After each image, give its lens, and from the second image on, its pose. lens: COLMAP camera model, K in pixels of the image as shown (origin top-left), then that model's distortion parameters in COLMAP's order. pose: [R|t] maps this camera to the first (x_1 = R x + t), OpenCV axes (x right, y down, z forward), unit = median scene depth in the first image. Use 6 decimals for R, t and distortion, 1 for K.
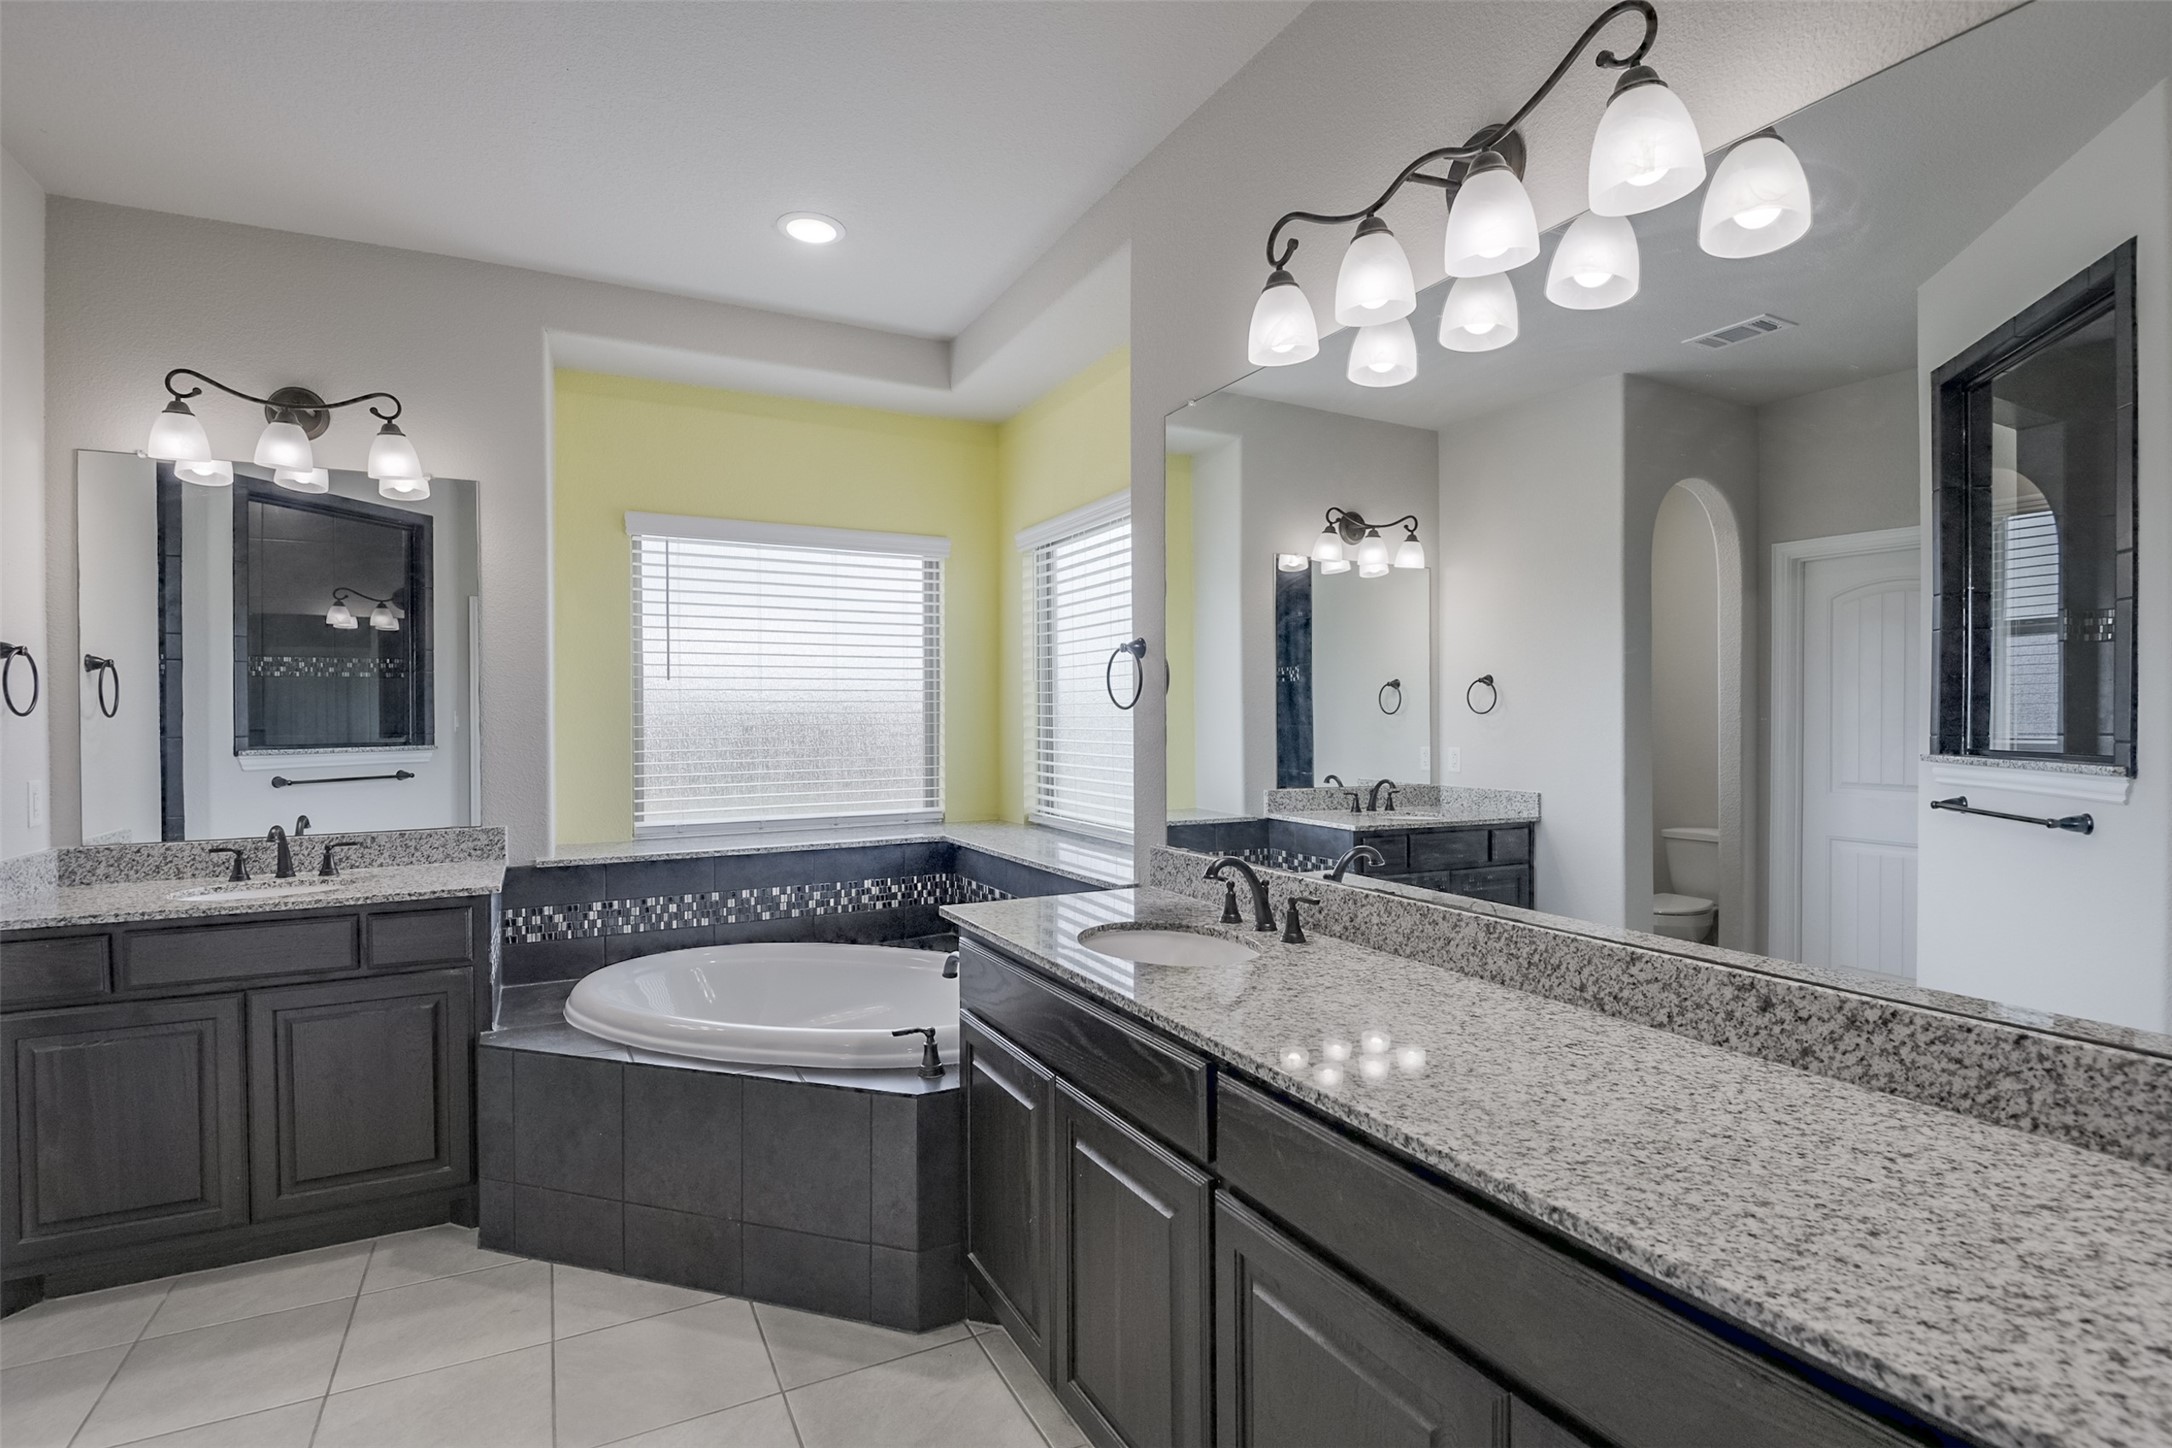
lens RADIAL K [[1056.9, 0, 1075.8], [0, 1056.9, 728.6], [0, 0, 1]] dist [-0.027834, -0.003213]
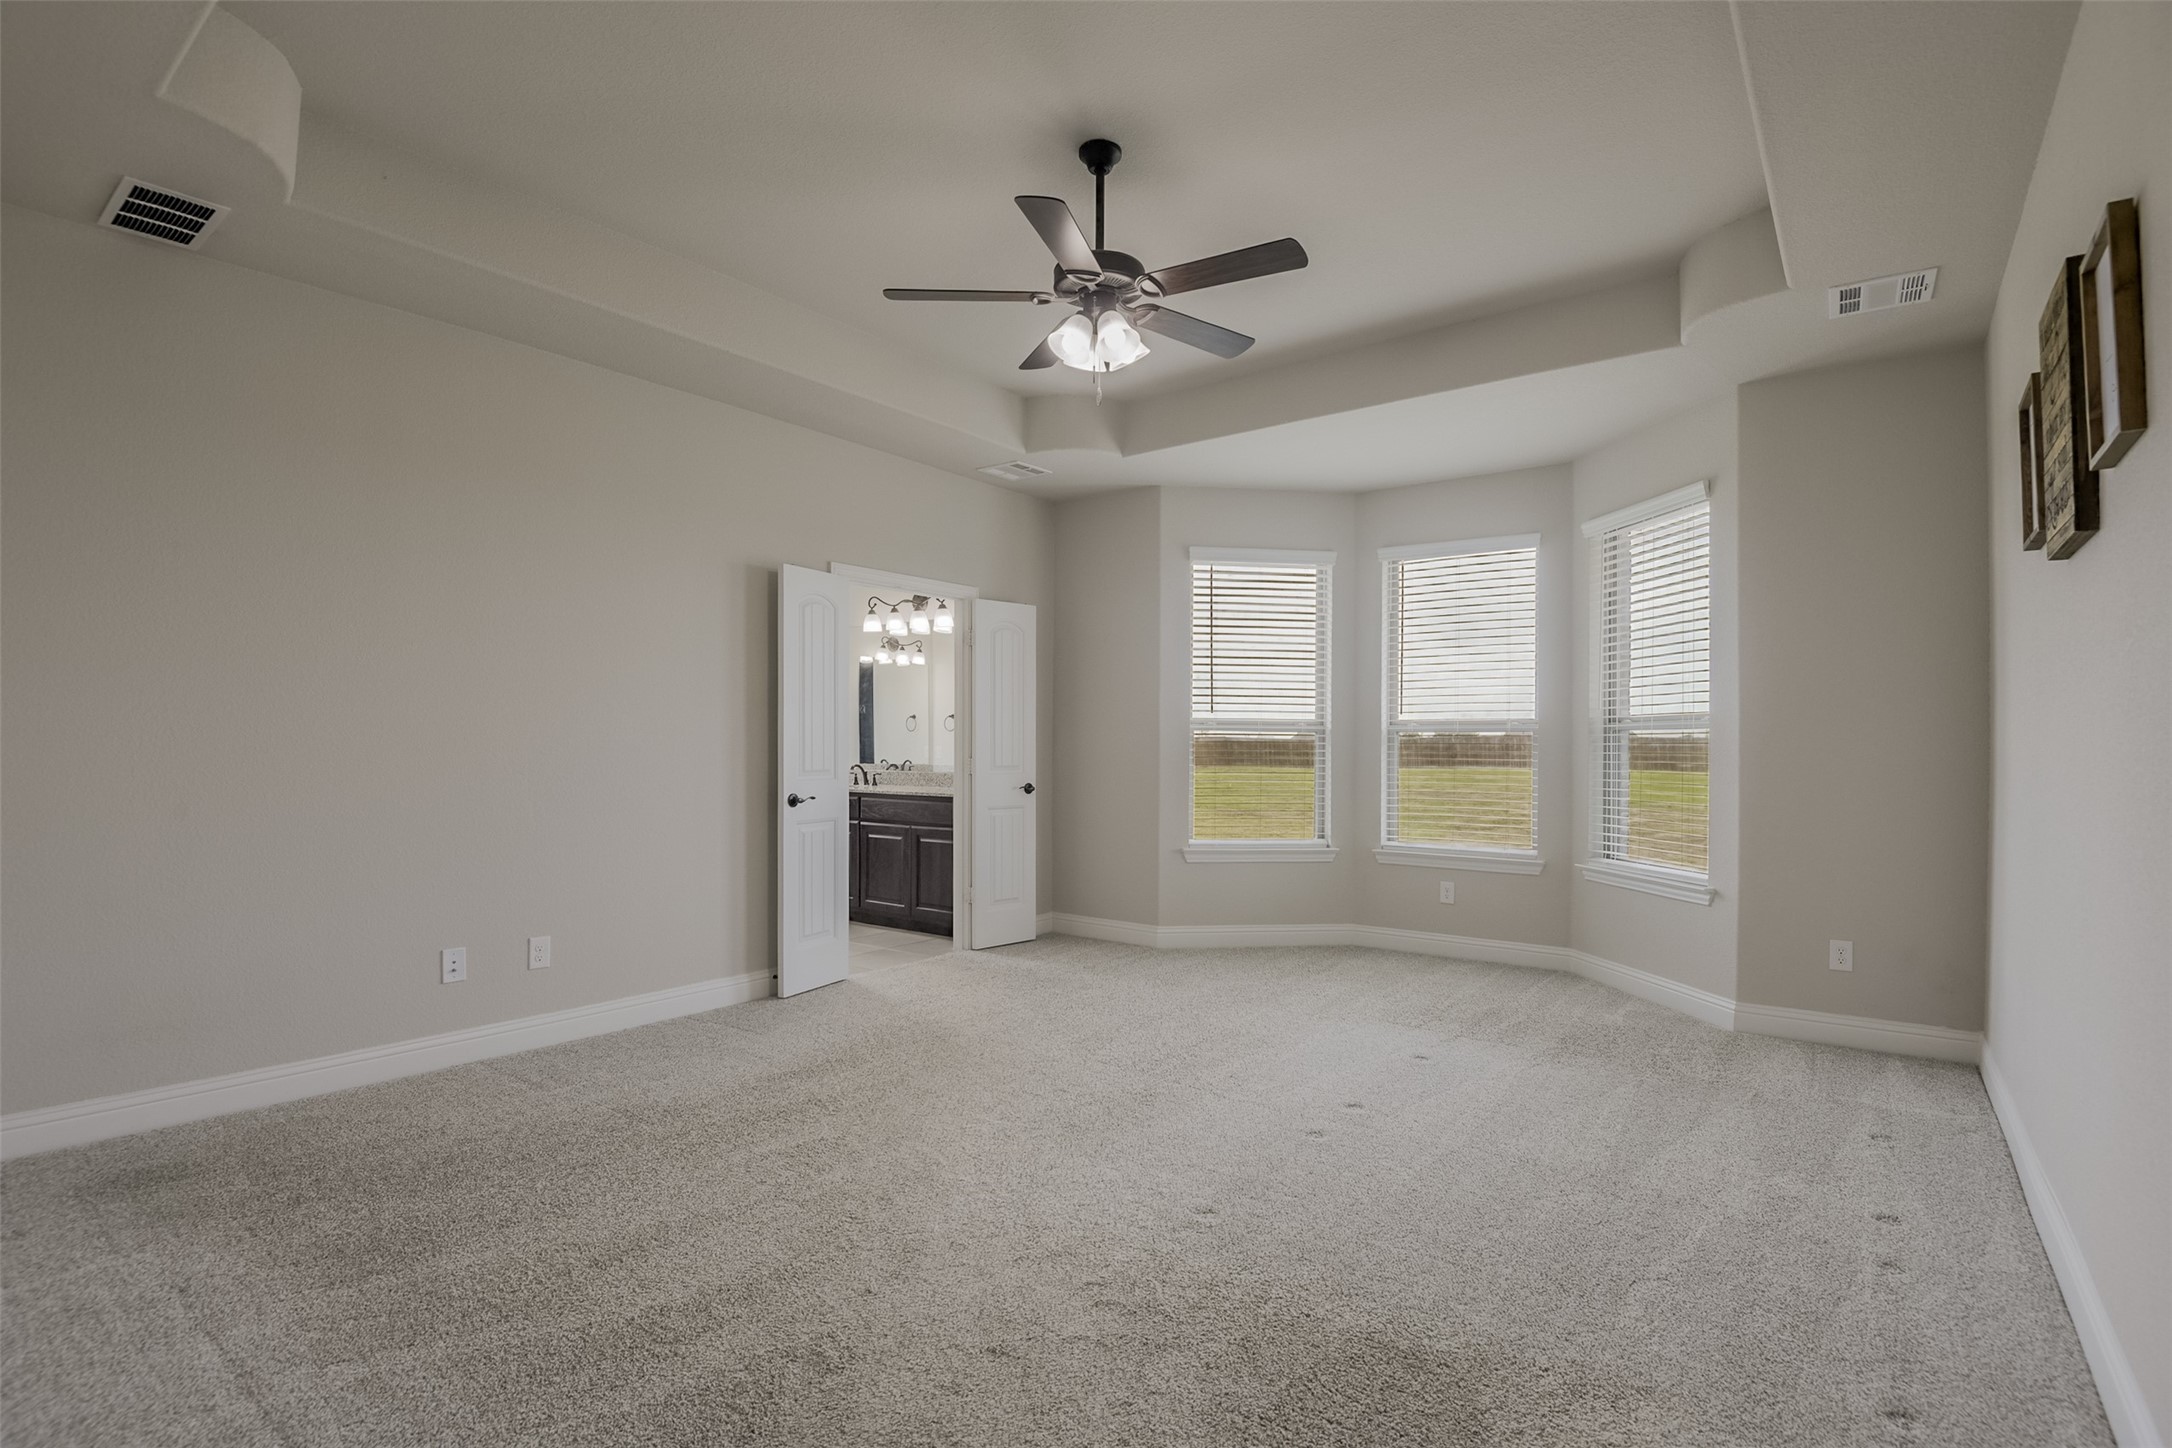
lens RADIAL K [[1006.2, 0, 1072.9], [0, 1006.2, 733.8], [0, 0, 1]] dist [-0.027923, -0.002717]
pose [[0.910643, 0.009370, 0.413088, -0.416642], [-0.000378, 0.999761, -0.021843, 0.063371], [-0.413194, 0.019734, 0.910429, -1.694364]]
